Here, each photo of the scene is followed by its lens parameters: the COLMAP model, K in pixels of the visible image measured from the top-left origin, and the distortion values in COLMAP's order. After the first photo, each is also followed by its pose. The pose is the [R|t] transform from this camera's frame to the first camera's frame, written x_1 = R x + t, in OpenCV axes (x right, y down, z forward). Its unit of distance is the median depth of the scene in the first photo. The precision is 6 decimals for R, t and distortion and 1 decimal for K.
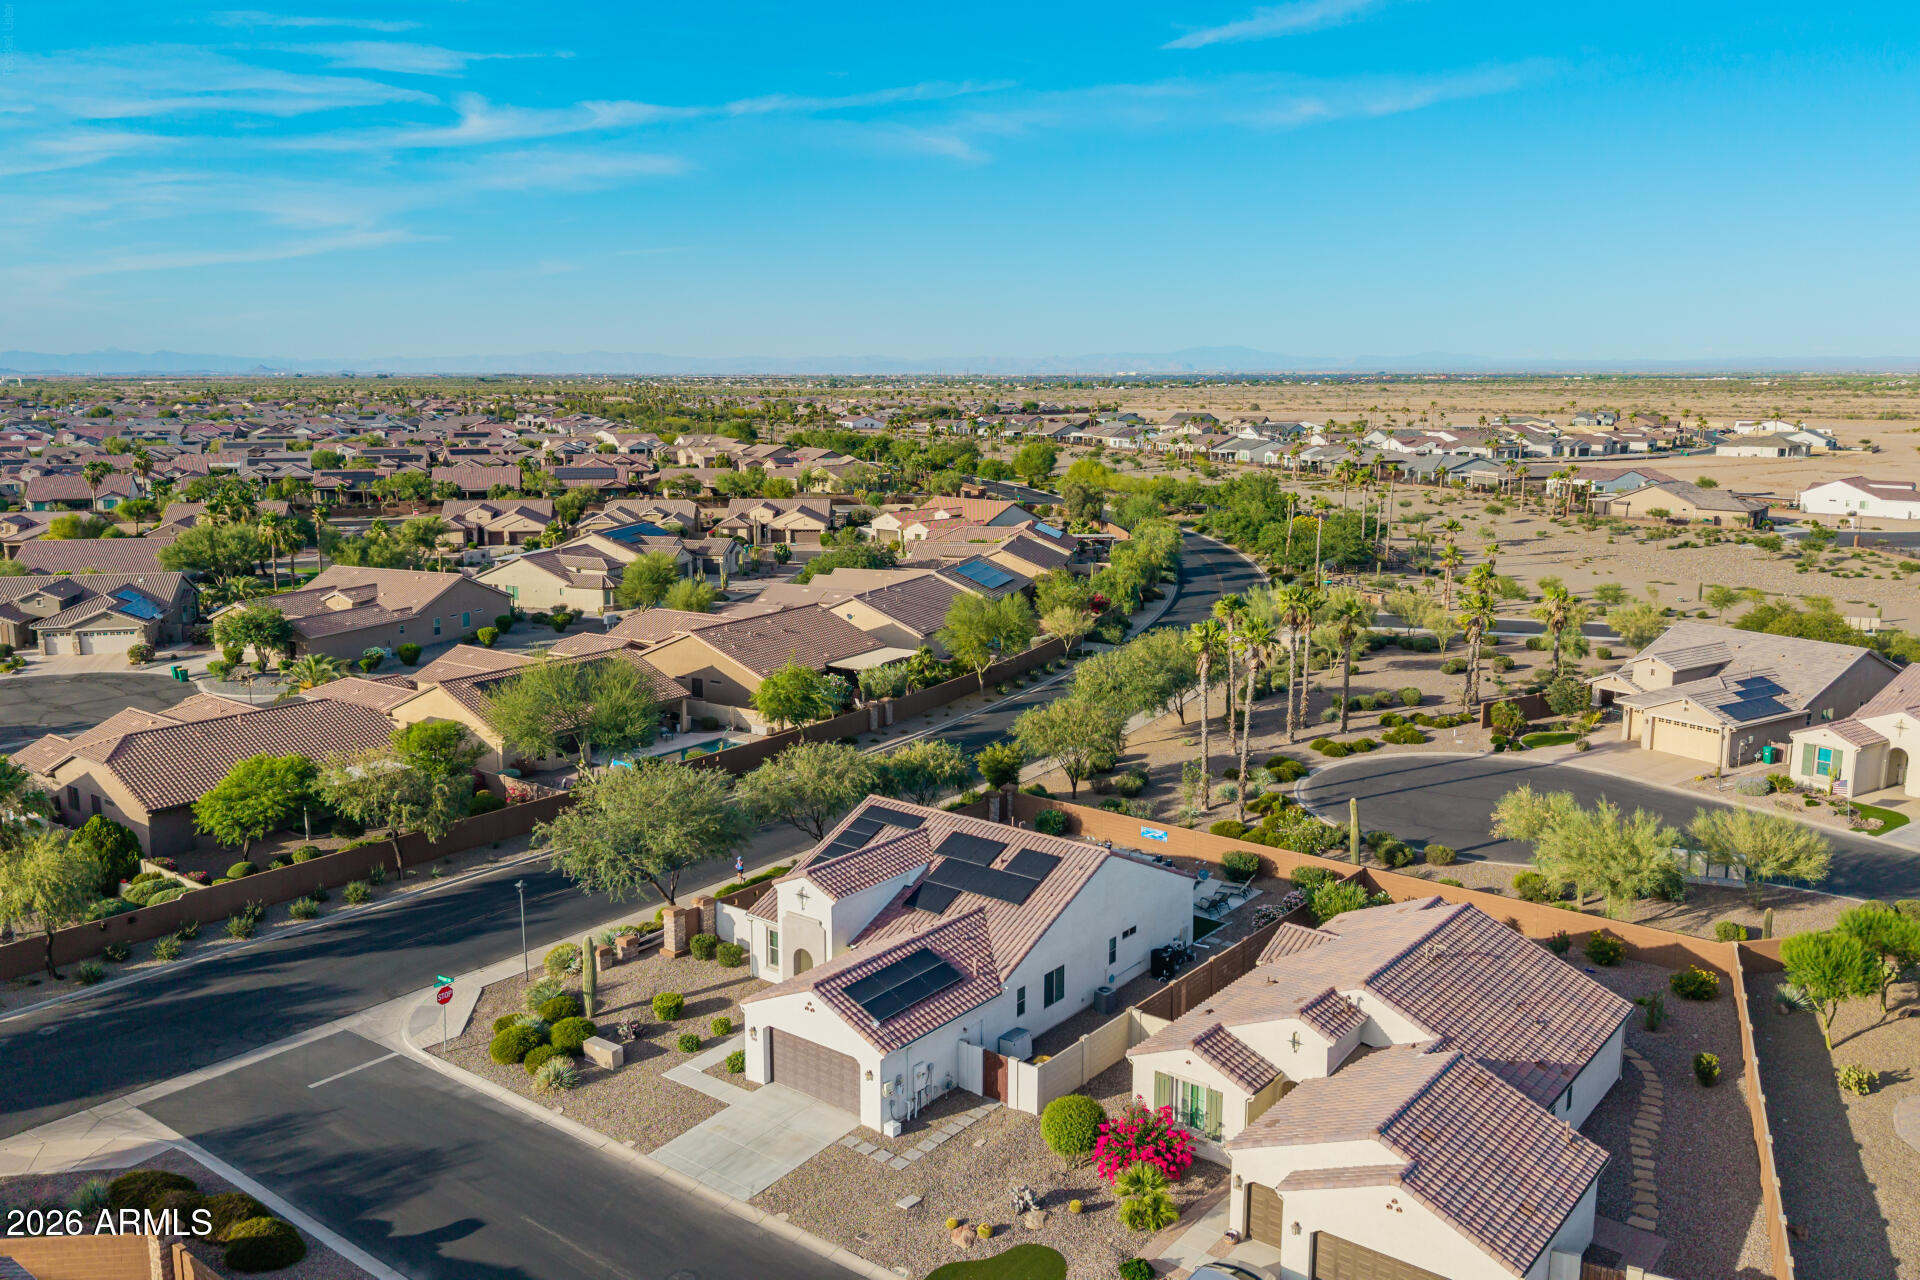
lens RADIAL K [[1525.5, 0, 953.6], [0, 1525.5, 616.9], [0, 0, 1]] dist [0.032353, -0.029037]
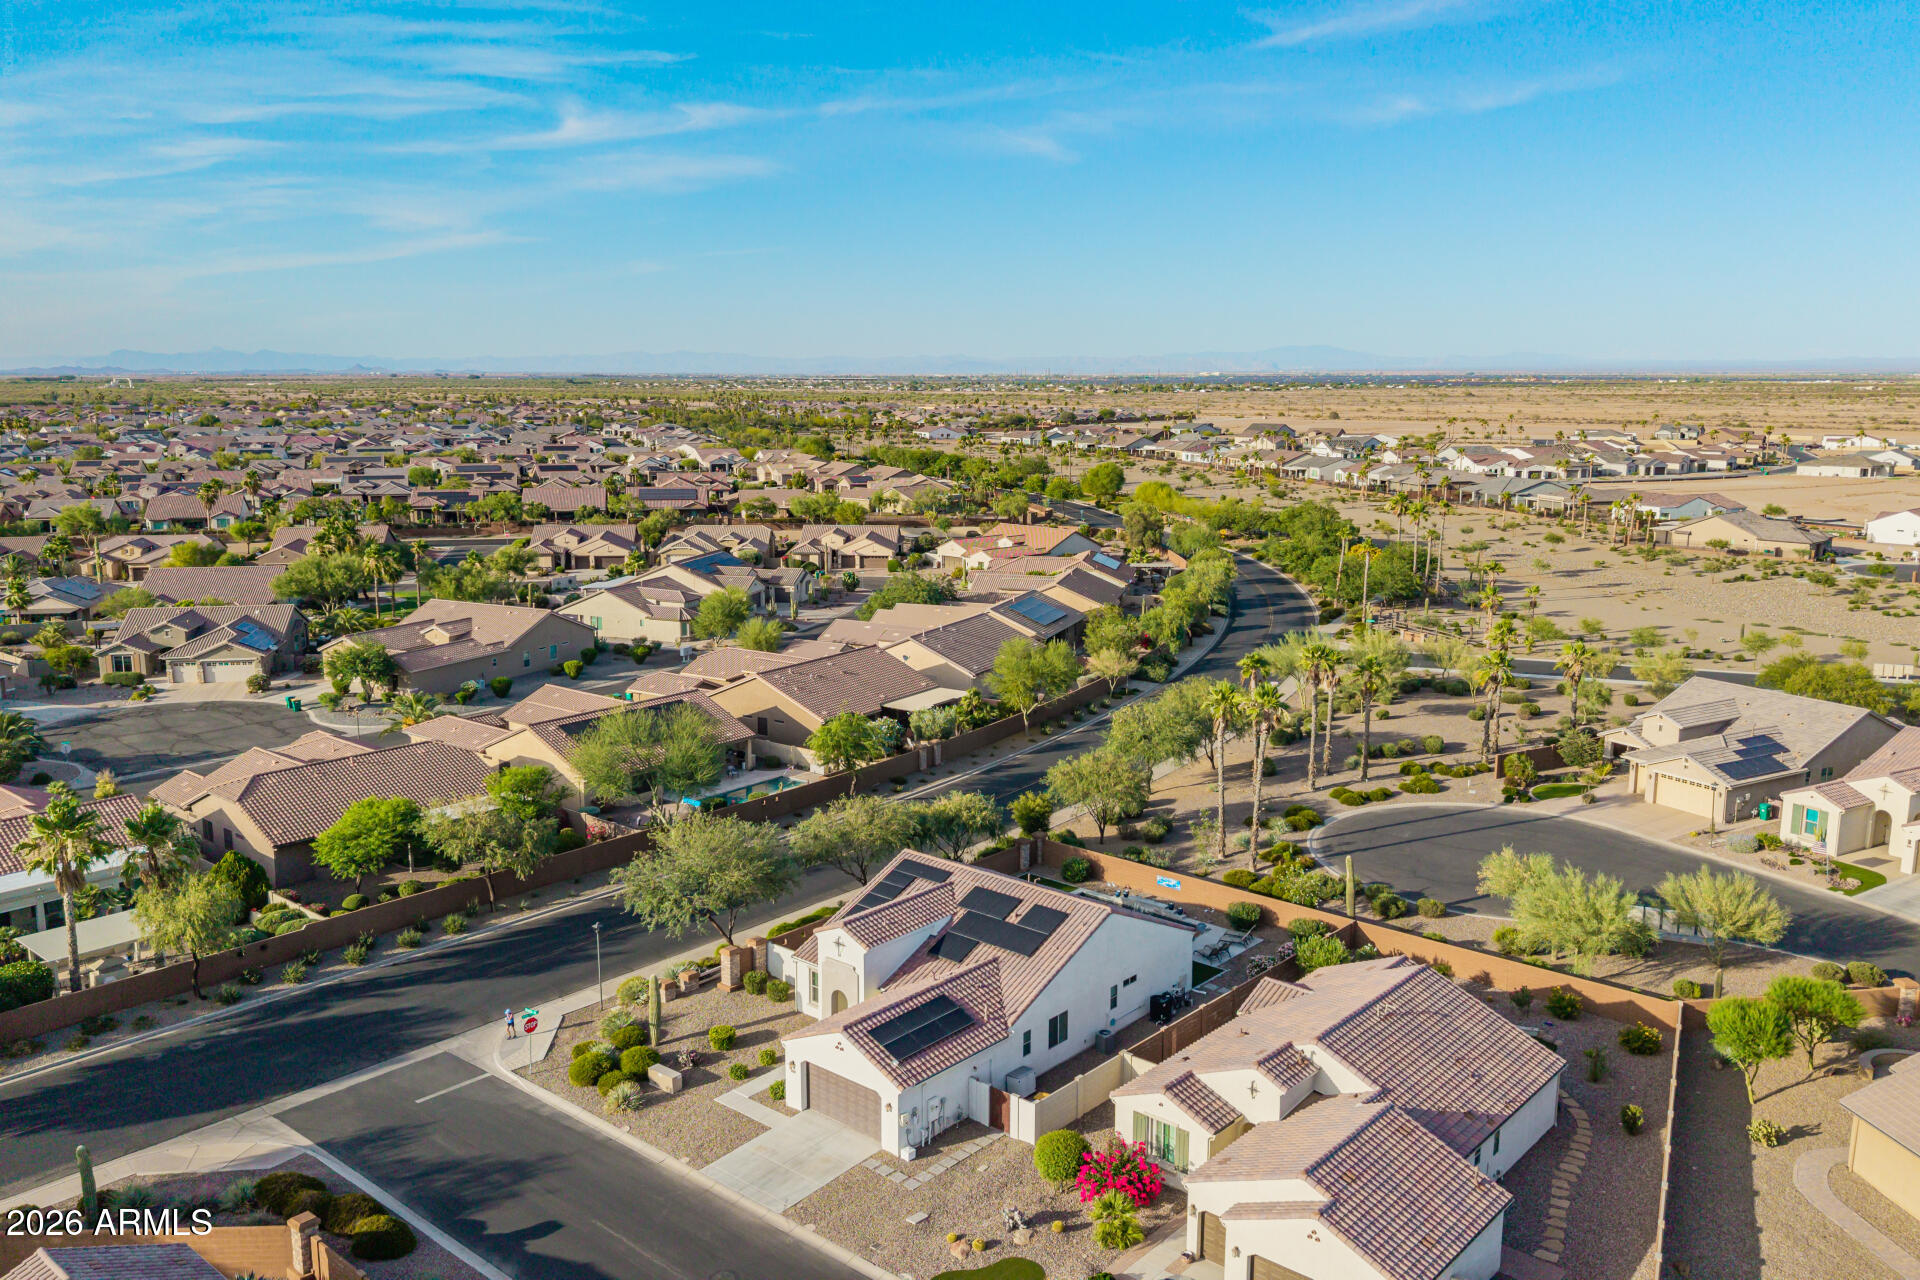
lens RADIAL K [[1525.5, 0, 953.6], [0, 1525.5, 616.9], [0, 0, 1]] dist [0.032353, -0.029037]
pose [[0.998603, 0.009698, -0.051952, 0.027258], [-0.009686, 0.999953, 0.000482, -0.039830], [0.051954, 0.000022, 0.998649, -0.085818]]
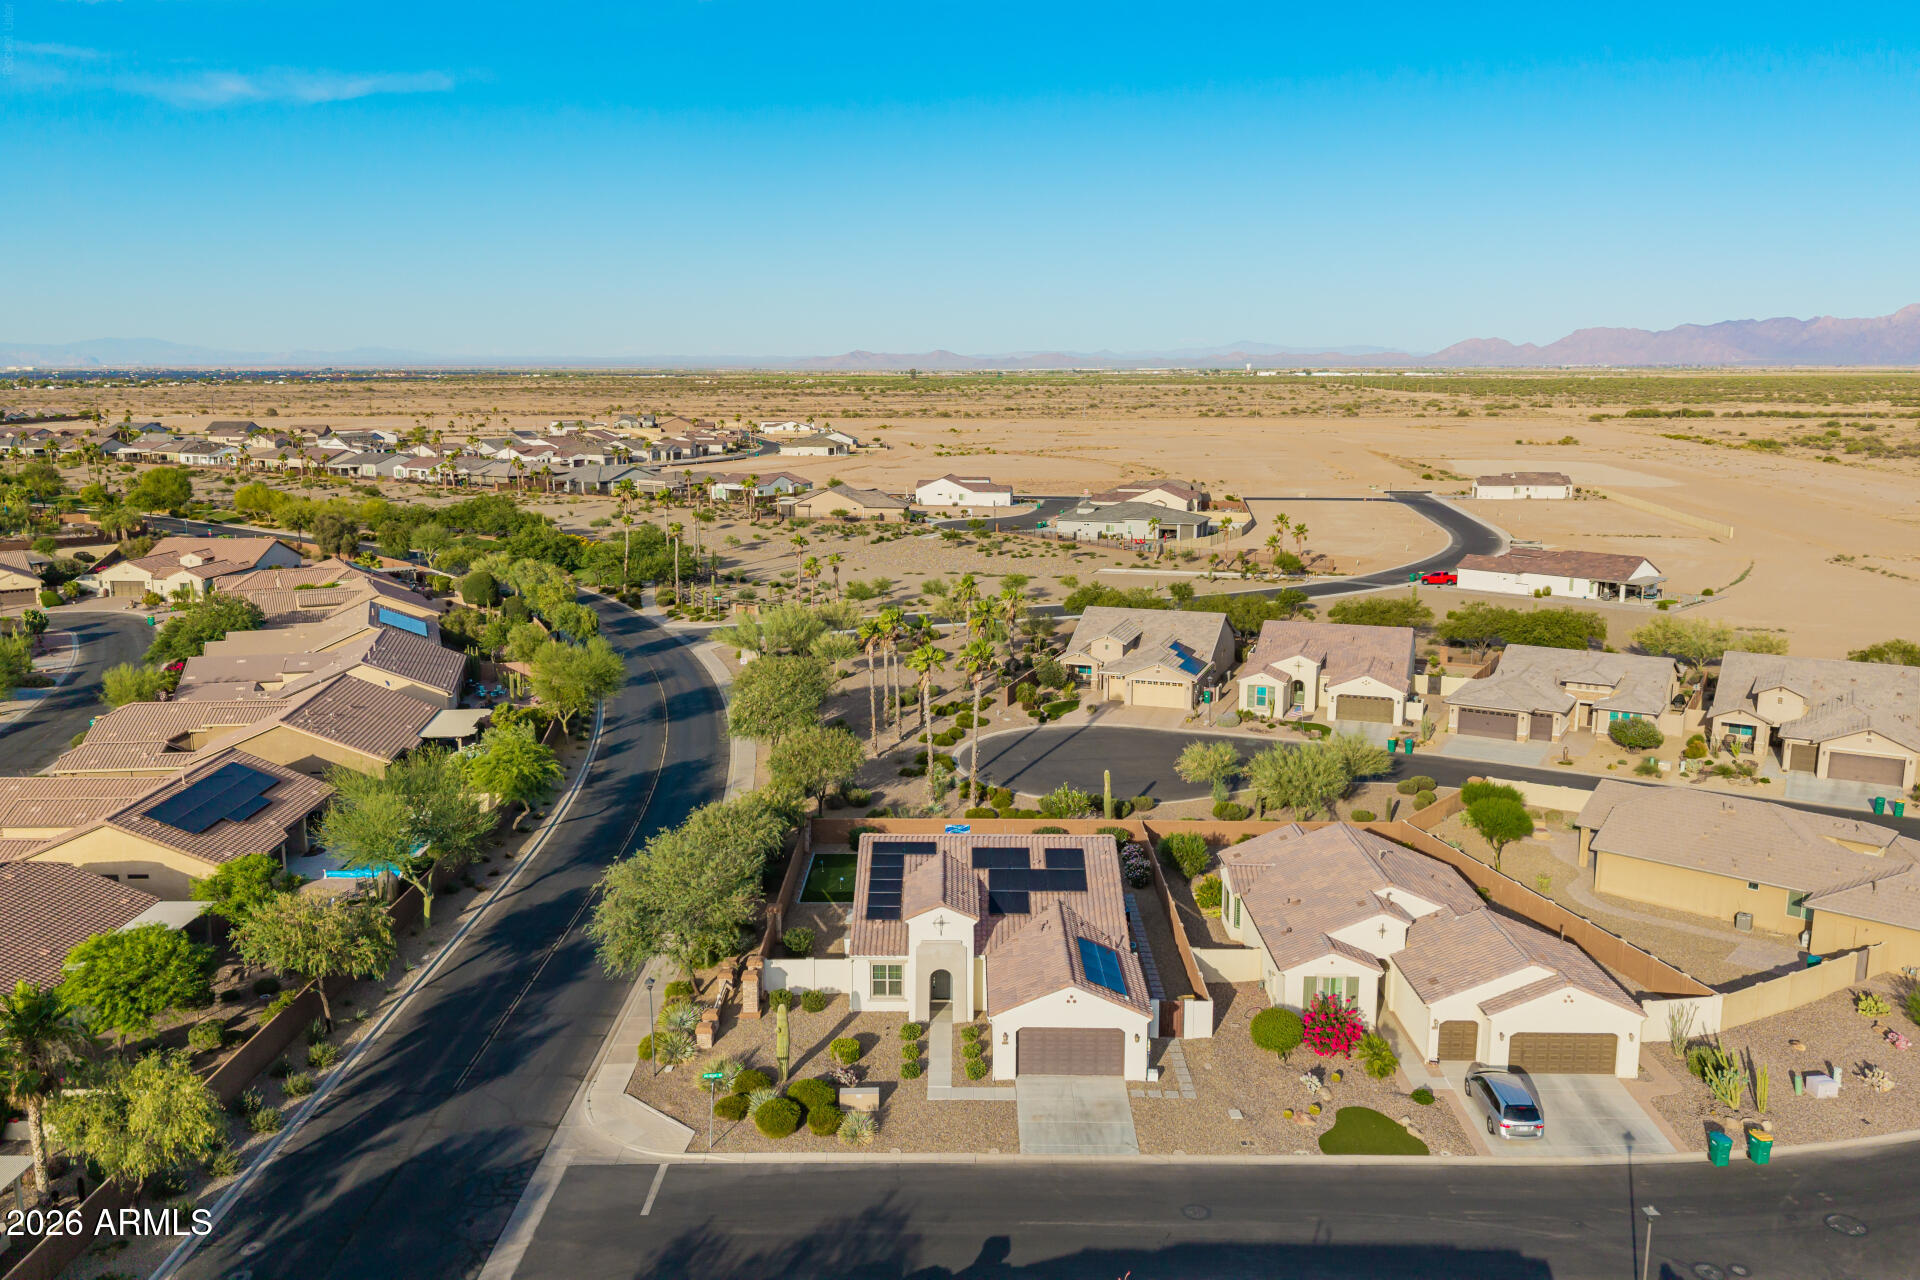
lens RADIAL K [[1498.6, 0, 960.0], [0, 1498.6, 640.0], [0, 0, 1]] dist [0.090365, -0.147973]
pose [[0.788728, -0.108523, 0.605087, -0.472416], [0.096642, 0.993945, 0.052293, -0.055413], [-0.607098, 0.017232, 0.794440, 0.052238]]
